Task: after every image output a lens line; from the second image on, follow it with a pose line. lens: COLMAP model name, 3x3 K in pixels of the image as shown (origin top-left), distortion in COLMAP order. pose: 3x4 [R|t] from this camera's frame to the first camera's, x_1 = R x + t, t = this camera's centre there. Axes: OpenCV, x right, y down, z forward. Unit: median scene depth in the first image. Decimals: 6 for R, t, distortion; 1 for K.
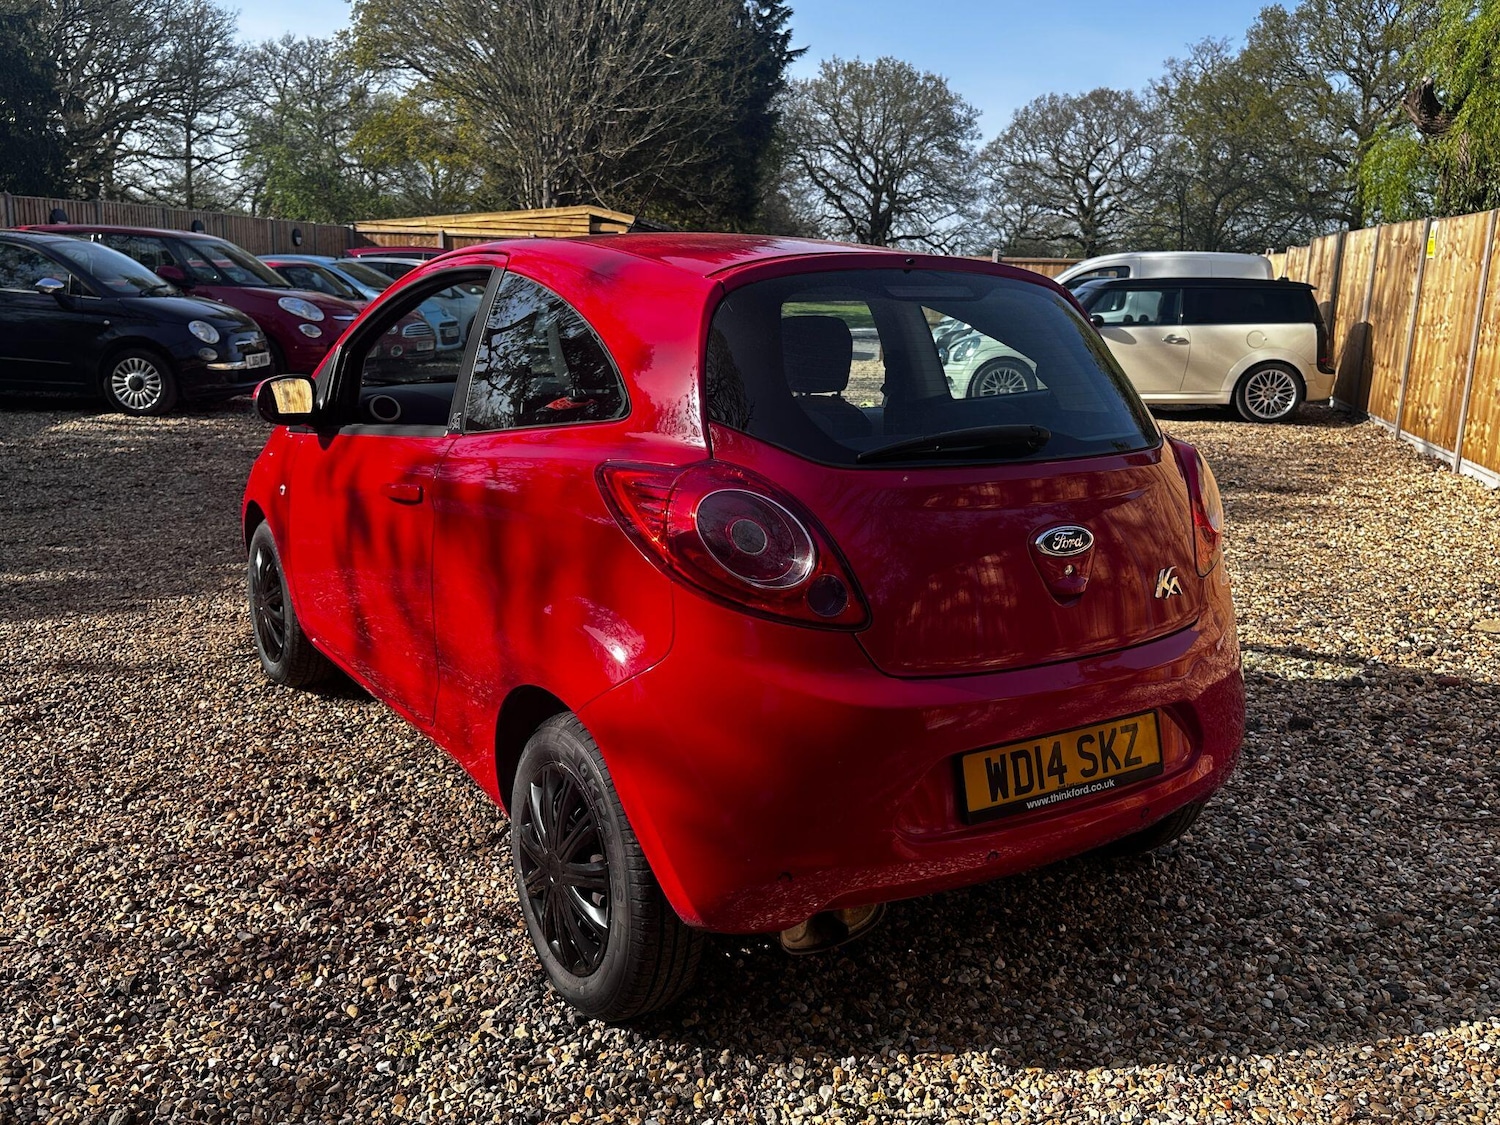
lens RADIAL K [[1286.9, 0, 754.9], [0, 1286.9, 539.0], [0, 0, 1]] dist [0.164387, -0.344783]
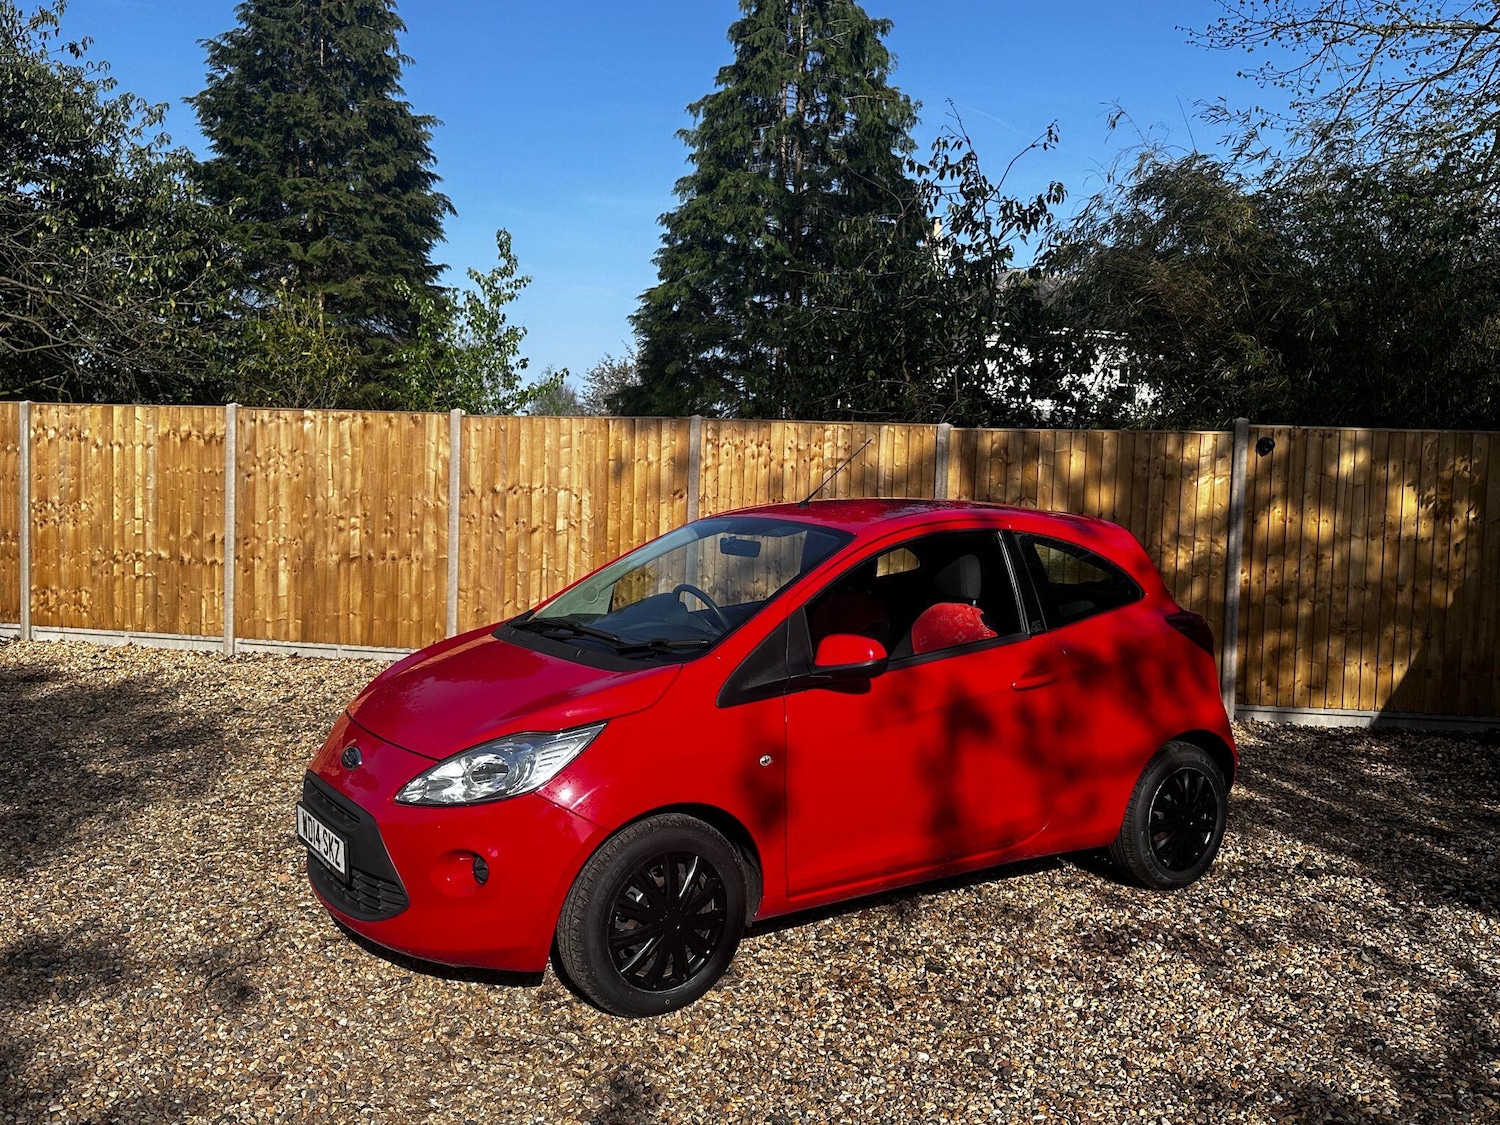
lens RADIAL K [[1271.4, 0, 763.2], [0, 1271.4, 552.0], [0, 0, 1]] dist [0.176129, -0.377512]
pose [[-0.017873, -0.087879, 0.995971, -0.052222], [0.173379, 0.980766, 0.089649, -0.011136], [-0.984693, 0.174283, -0.002293, 0.039081]]
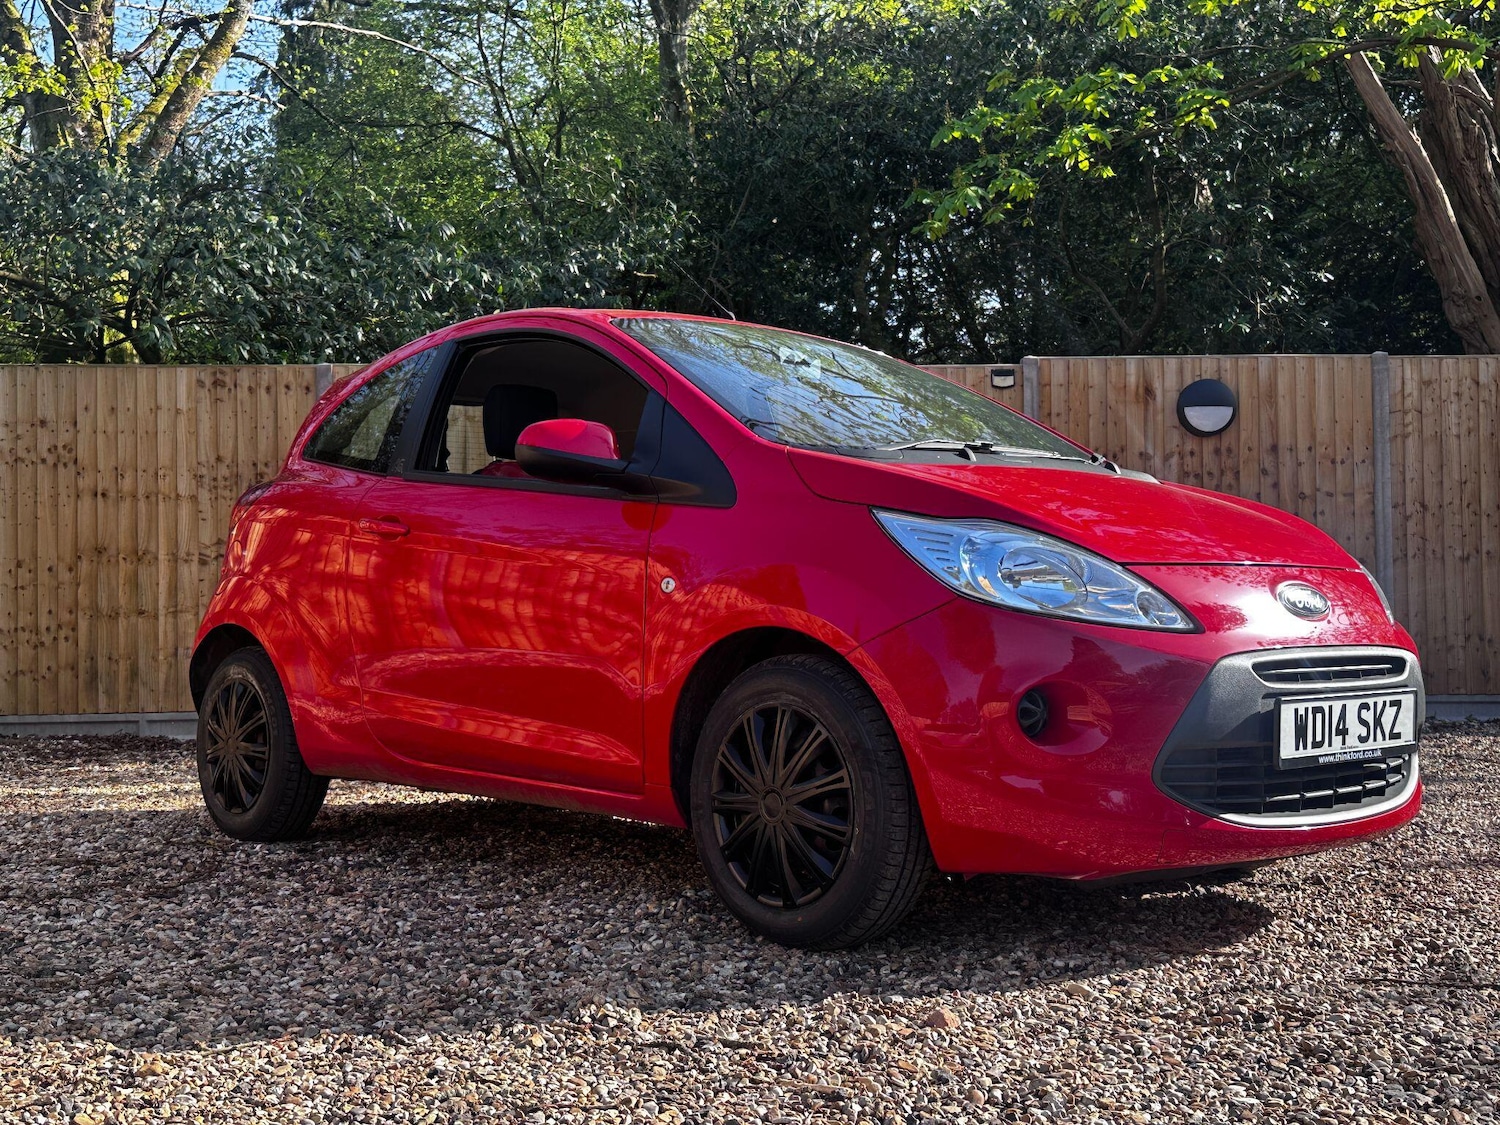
lens RADIAL K [[1688.8, 0, 745.6], [0, 1688.8, 556.4], [0, 0, 1]] dist [0.186917, -0.401736]
pose [[-0.985957, -0.025457, -0.165049, 0.003038], [-0.051905, 0.986078, 0.157976, -0.009183], [0.158730, 0.164324, -0.973551, 0.083118]]
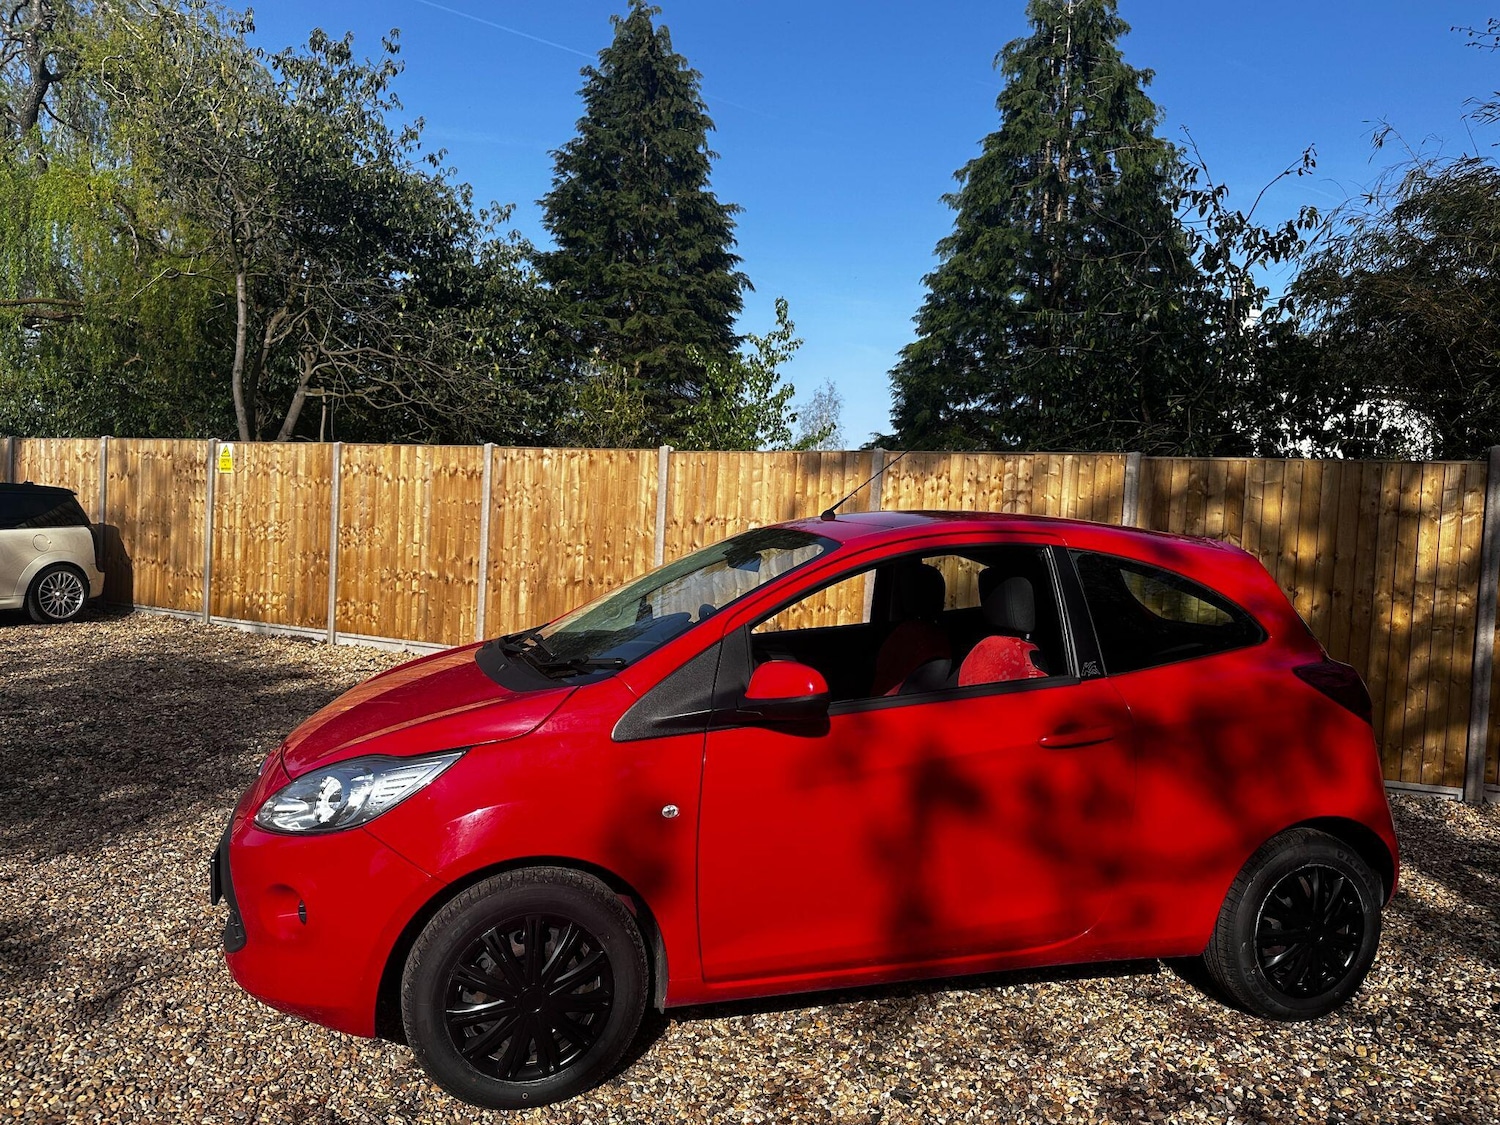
lens RADIAL K [[1114.2, 0, 750.0], [0, 1114.2, 562.5], [0, 0, 1]] dist [0.140875, -0.243496]
pose [[0.271362, -0.052771, 0.961030, -0.040064], [0.157206, 0.987517, 0.009836, -0.007510], [-0.949552, 0.148410, 0.276271, 0.029642]]
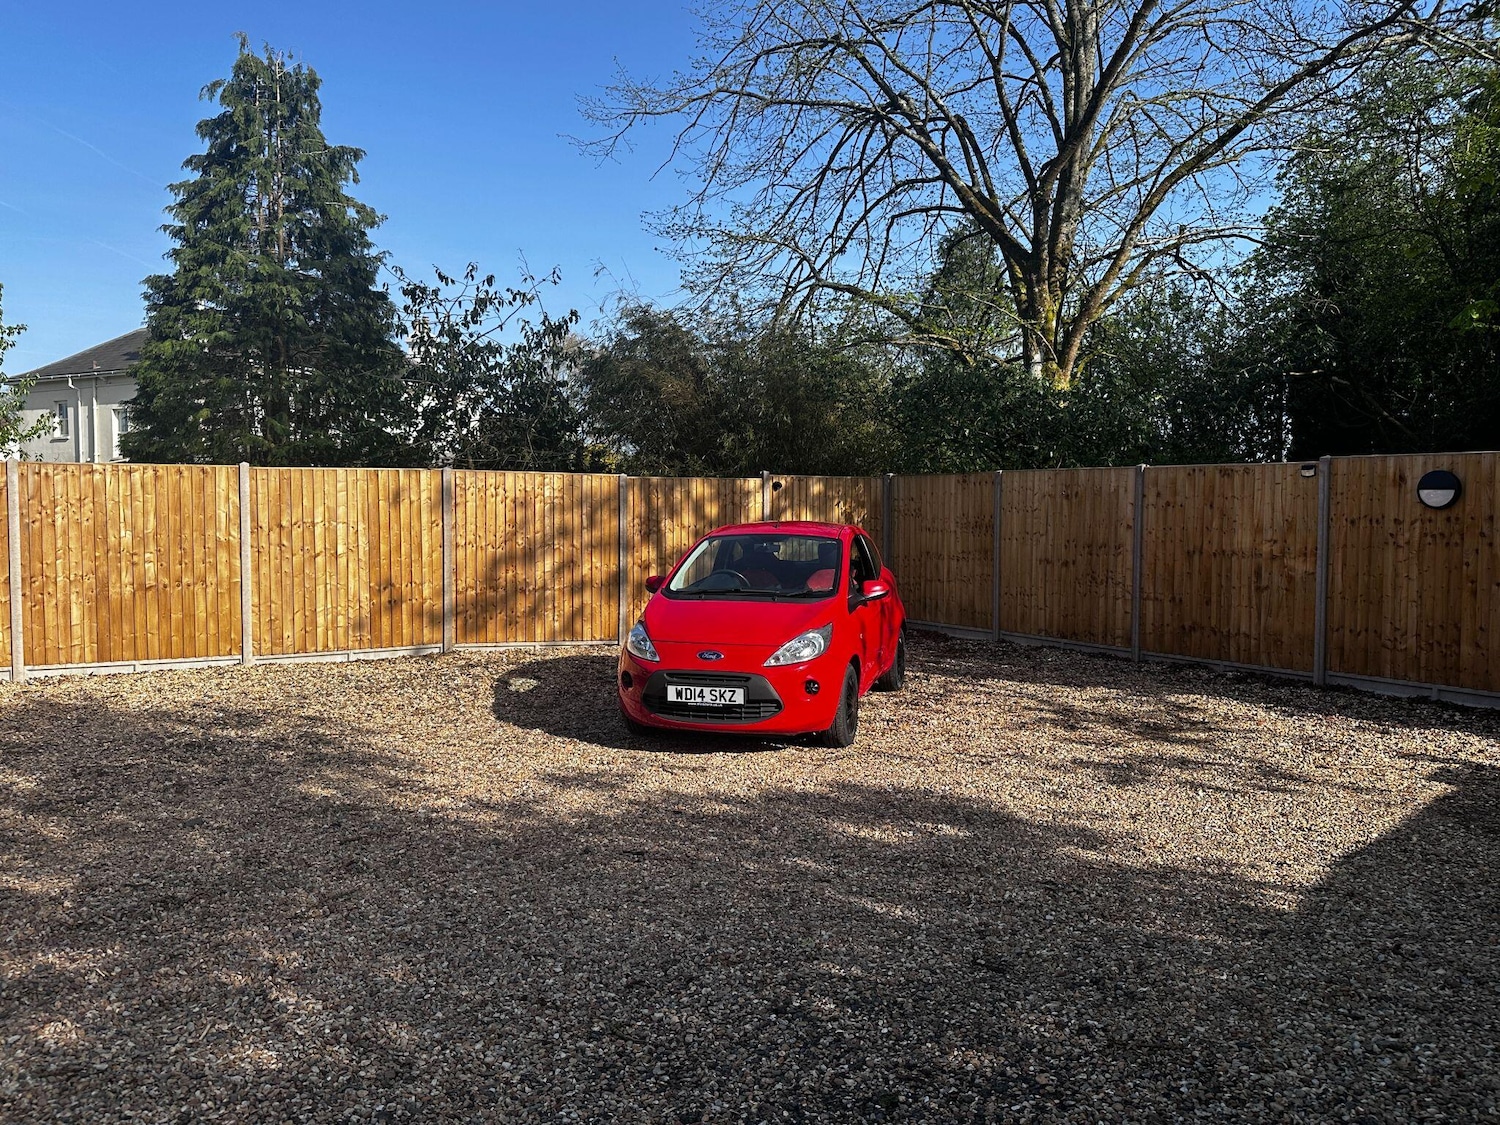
lens RADIAL K [[1114.2, 0, 750.0], [0, 1114.2, 562.5], [0, 0, 1]] dist [0.140875, -0.243496]
pose [[-0.655069, -0.069982, 0.752321, -0.067891], [0.131723, 0.969876, 0.204914, -0.023592], [-0.743999, 0.233330, -0.626117, 0.093649]]
